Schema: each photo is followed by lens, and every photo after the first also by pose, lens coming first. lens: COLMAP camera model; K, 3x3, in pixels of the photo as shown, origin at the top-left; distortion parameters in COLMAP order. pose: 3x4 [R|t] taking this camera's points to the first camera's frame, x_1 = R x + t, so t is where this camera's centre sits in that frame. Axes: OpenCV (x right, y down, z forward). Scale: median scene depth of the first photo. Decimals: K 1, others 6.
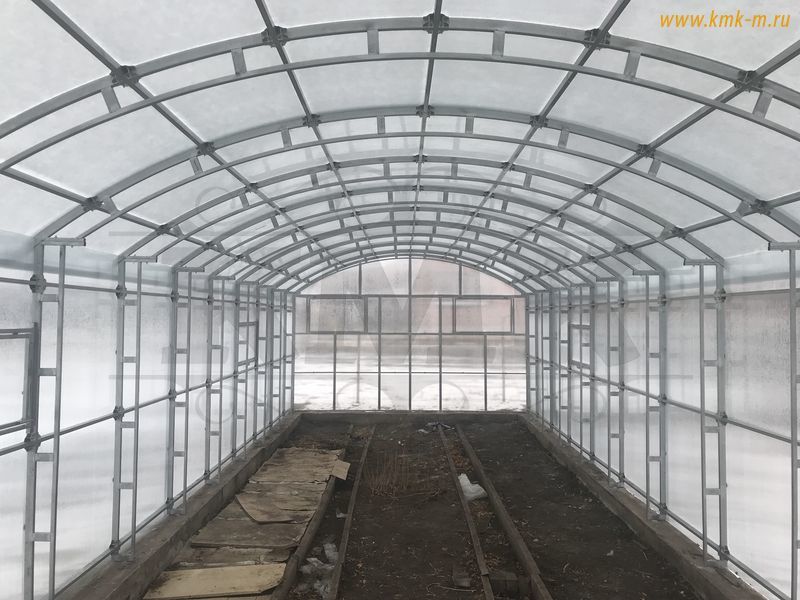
lens RADIAL K [[610.1, 0, 400.0], [0, 610.1, 300.0], [0, 0, 1]] dist [0.001984, -0.004302]
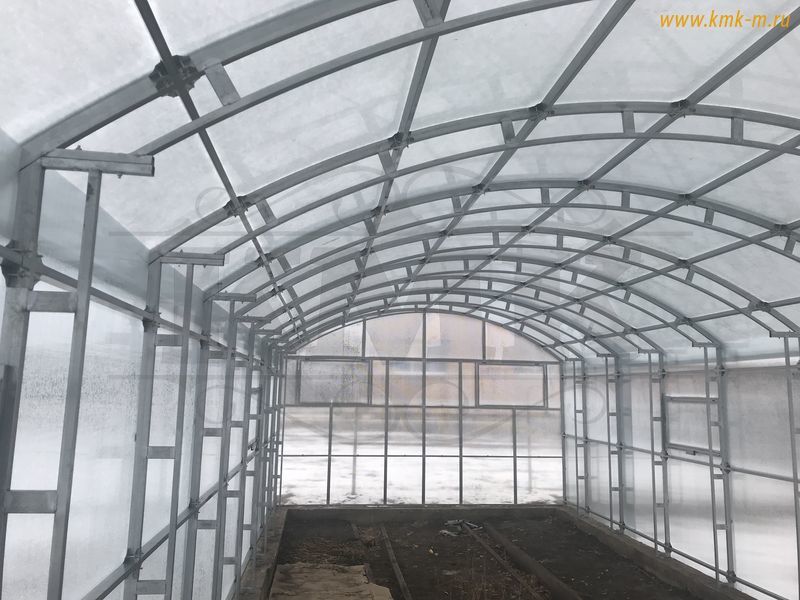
lens RADIAL K [[642.3, 0, 400.0], [0, 642.3, 300.0], [0, 0, 1]] dist [0.002345, 0.002738]
pose [[0.995637, 0.024024, 0.090166, -0.095498], [-0.013983, 0.993791, -0.110382, 0.008985], [-0.092258, 0.108640, 0.989791, 0.141116]]
